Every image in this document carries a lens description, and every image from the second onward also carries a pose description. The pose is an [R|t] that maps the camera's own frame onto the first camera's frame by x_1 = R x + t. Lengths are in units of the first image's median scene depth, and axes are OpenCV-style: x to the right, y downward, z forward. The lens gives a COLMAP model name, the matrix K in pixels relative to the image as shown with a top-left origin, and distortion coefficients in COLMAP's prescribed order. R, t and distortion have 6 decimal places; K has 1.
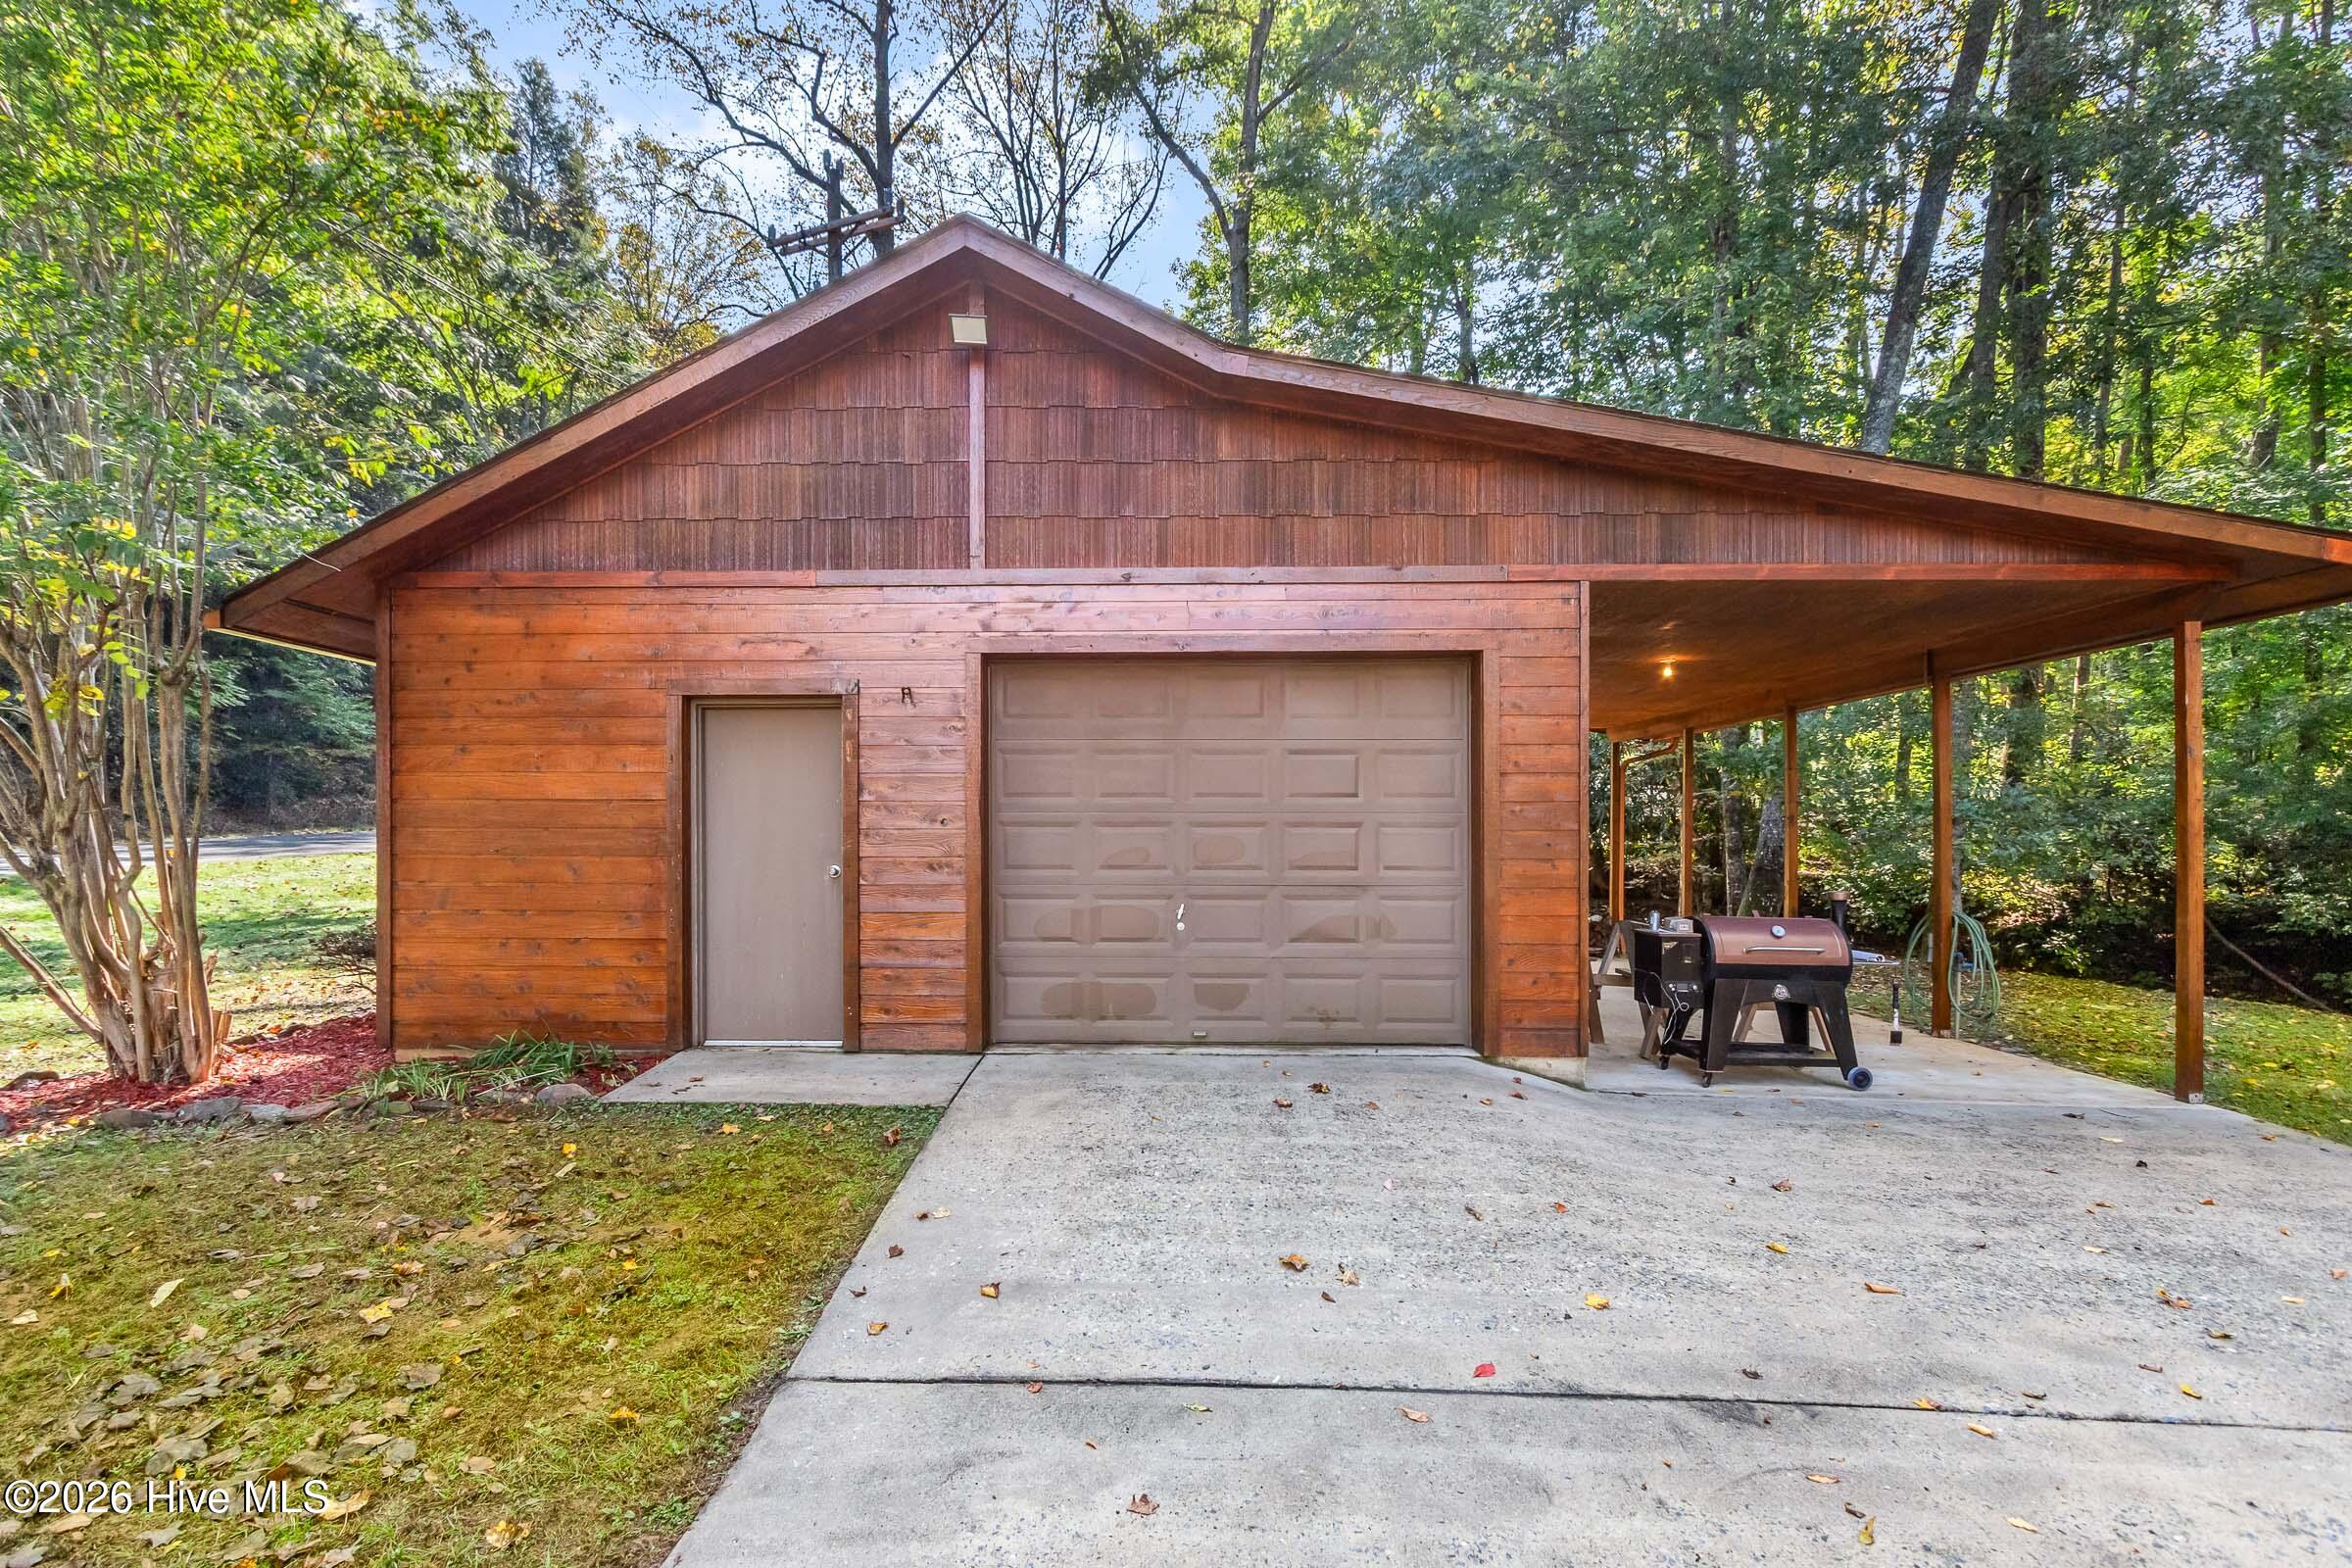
lens RADIAL K [[1105.5, 0, 1175.6], [0, 1105.5, 763.2], [0, 0, 1]] dist [0.007309, -0.002000]
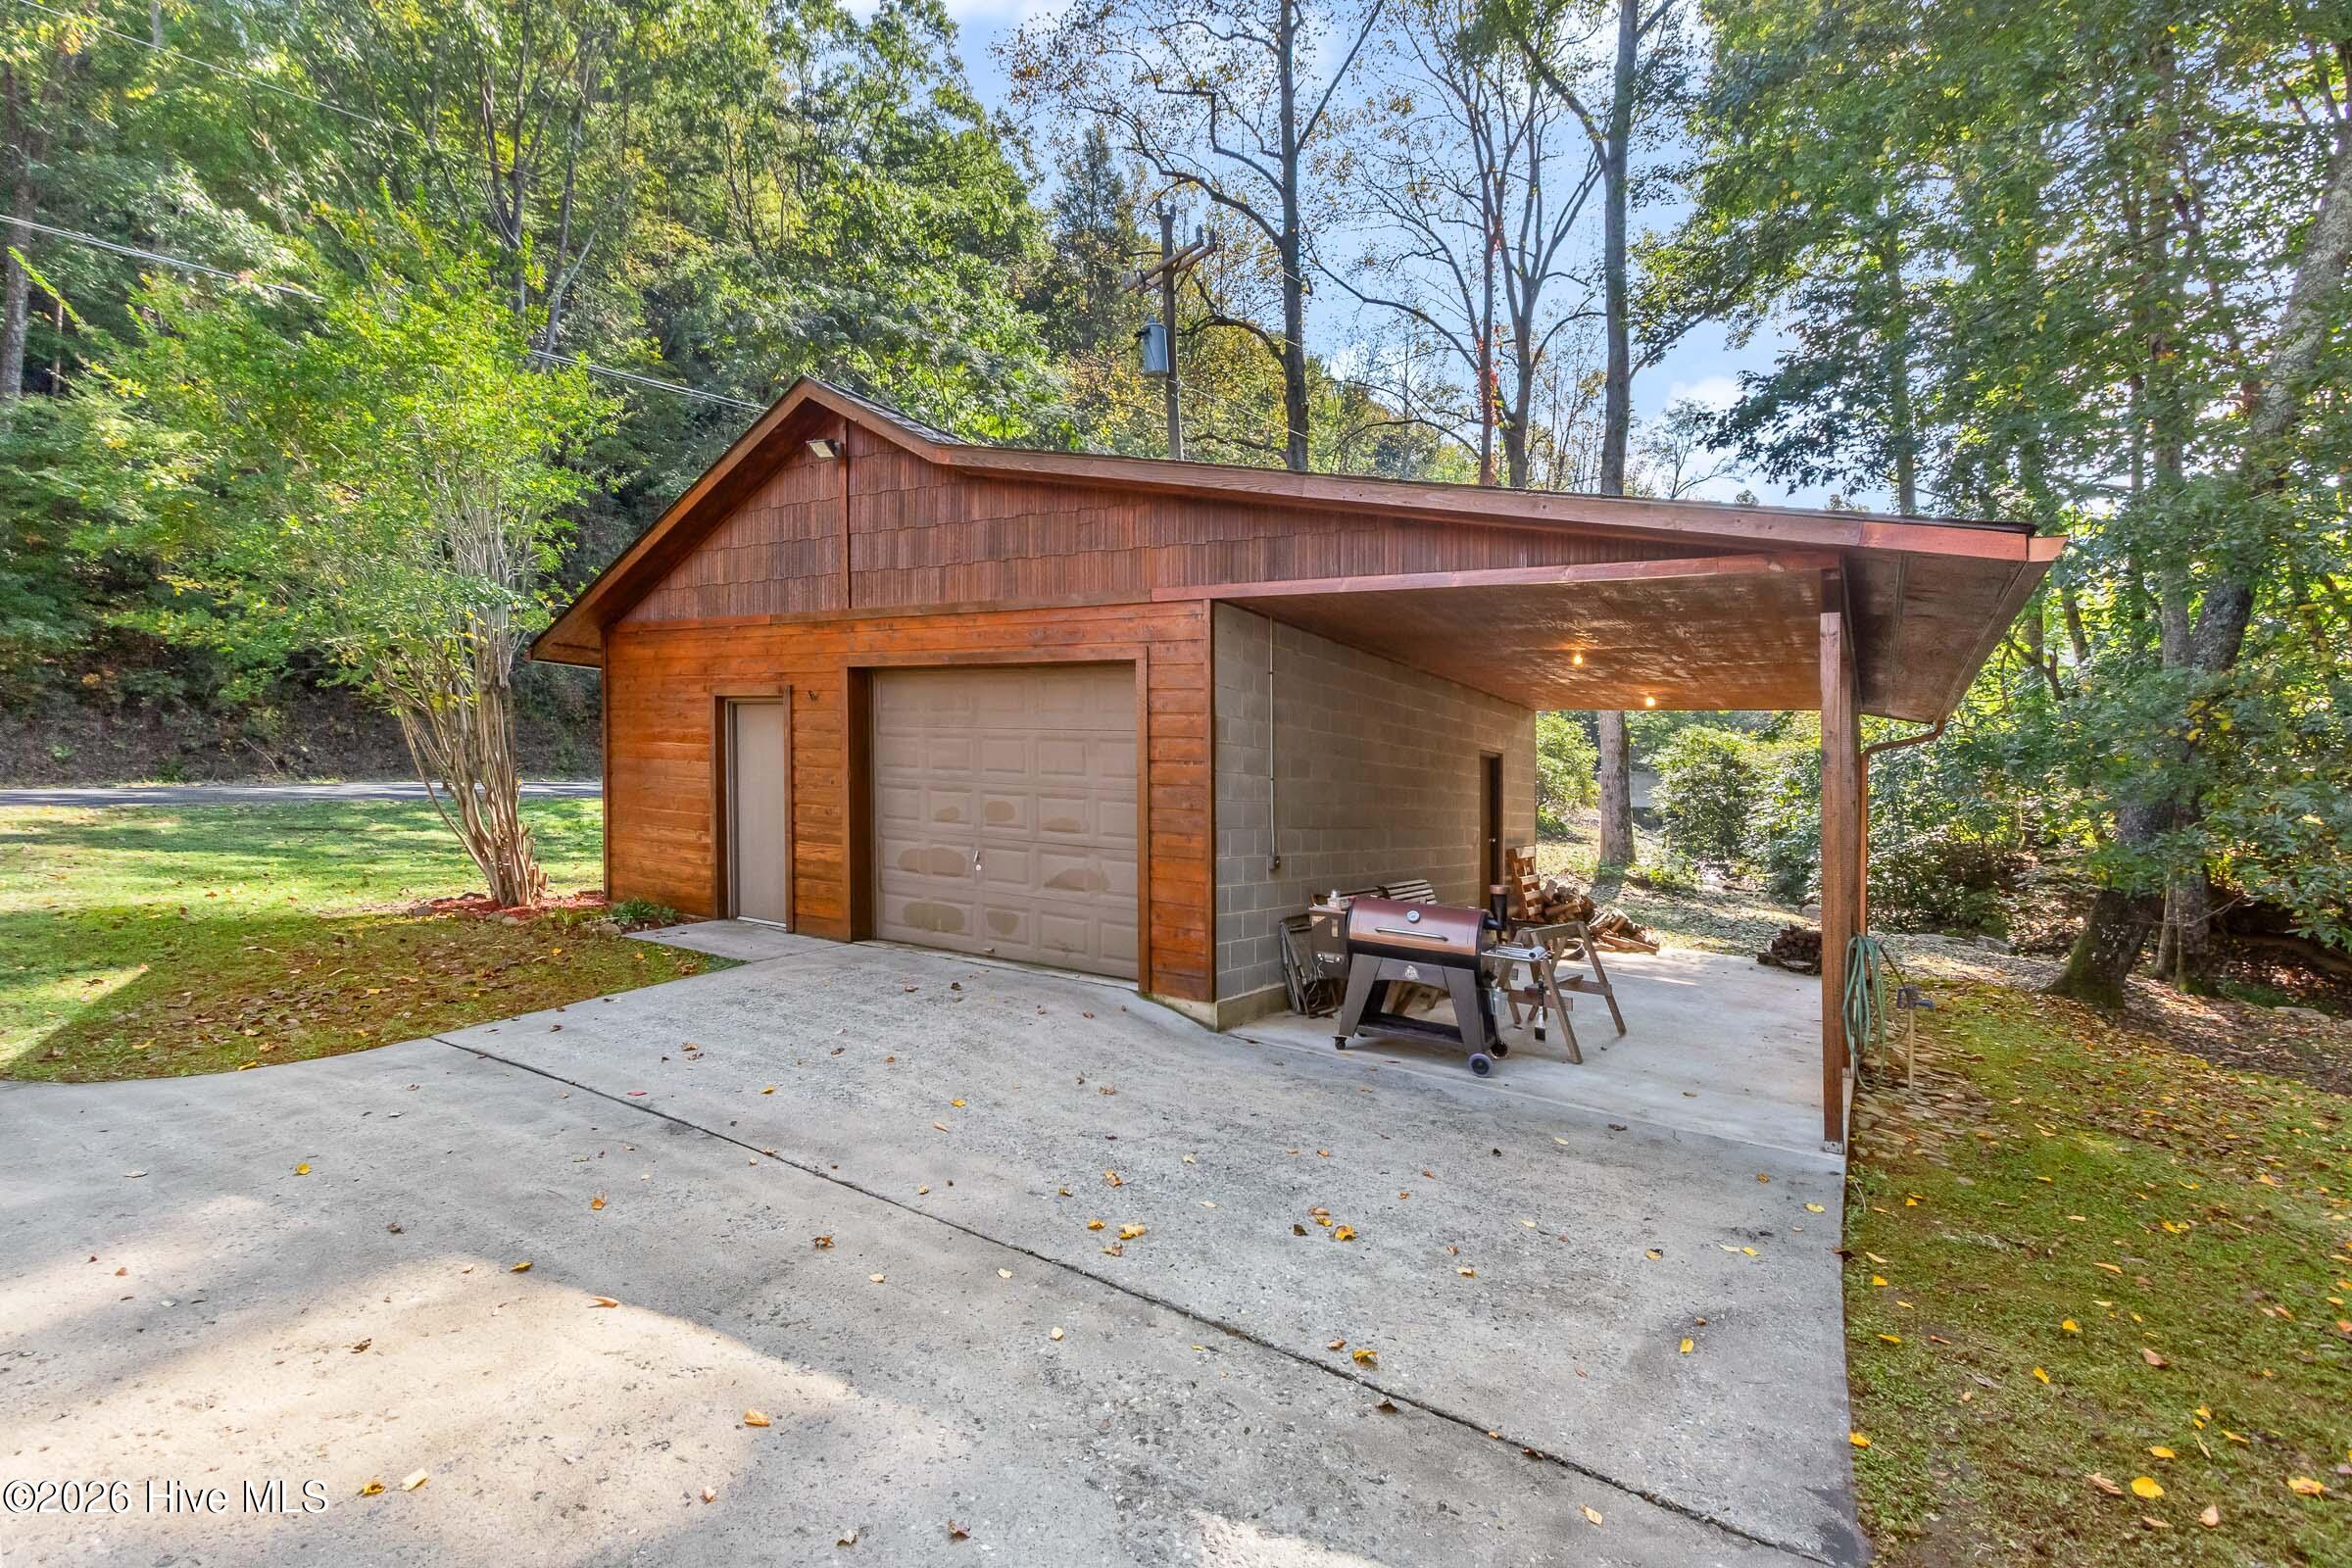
lens RADIAL K [[1105.5, 0, 1105.9], [0, 1105.5, 750.3], [0, 0, 1]] dist [0.007309, -0.002000]
pose [[0.853078, 0.025174, -0.521177, 0.976147], [-0.014709, 0.999599, 0.024208, -0.033860], [0.521577, -0.012985, 0.853105, -0.069007]]
